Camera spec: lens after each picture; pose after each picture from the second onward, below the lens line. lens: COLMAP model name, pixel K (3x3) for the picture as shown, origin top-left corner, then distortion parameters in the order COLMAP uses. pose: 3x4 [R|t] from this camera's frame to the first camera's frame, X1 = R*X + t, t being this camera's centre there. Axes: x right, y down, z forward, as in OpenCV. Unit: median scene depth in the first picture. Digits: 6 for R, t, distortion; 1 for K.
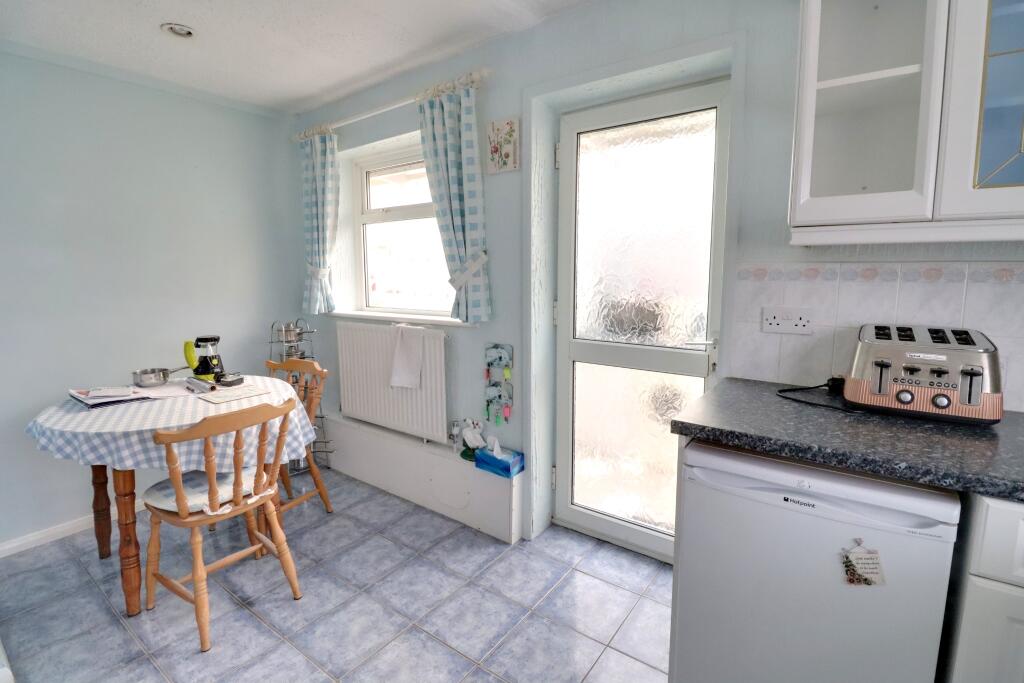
lens RADIAL K [[479.8, 0, 524.5], [0, 479.8, 332.0], [0, 0, 1]] dist [-0.003777, -0.000600]
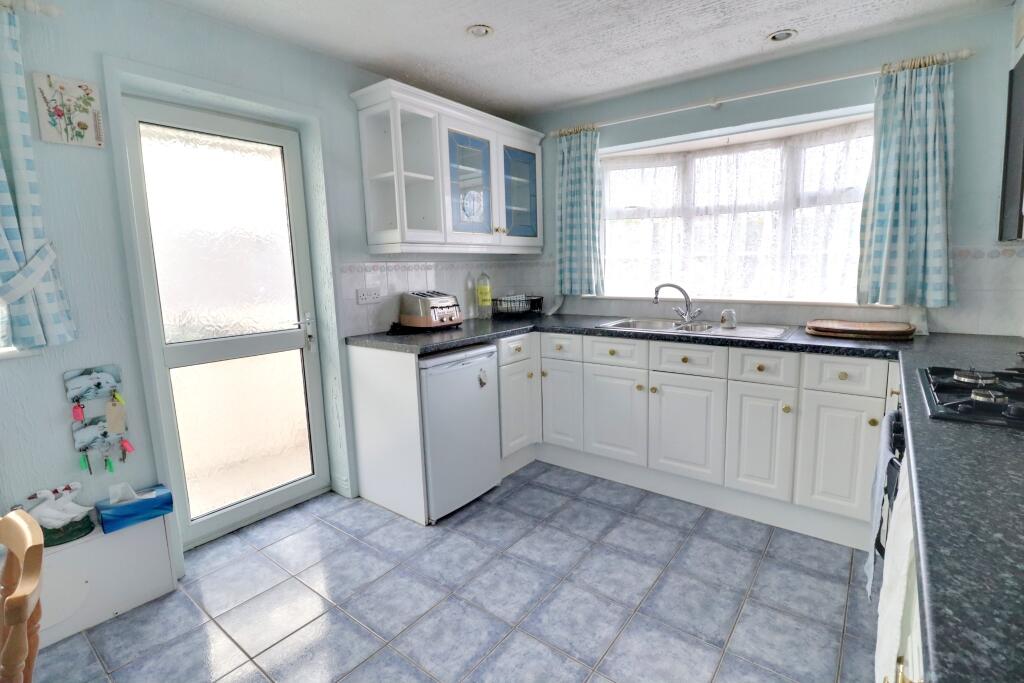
lens RADIAL K [[479.8, 0, 524.5], [0, 479.8, 332.0], [0, 0, 1]] dist [-0.003777, -0.000600]
pose [[0.023721, -0.137892, 0.990163, -0.809791], [0.151319, 0.979526, 0.132785, -0.028723], [-0.988200, 0.146681, 0.044101, 0.282377]]
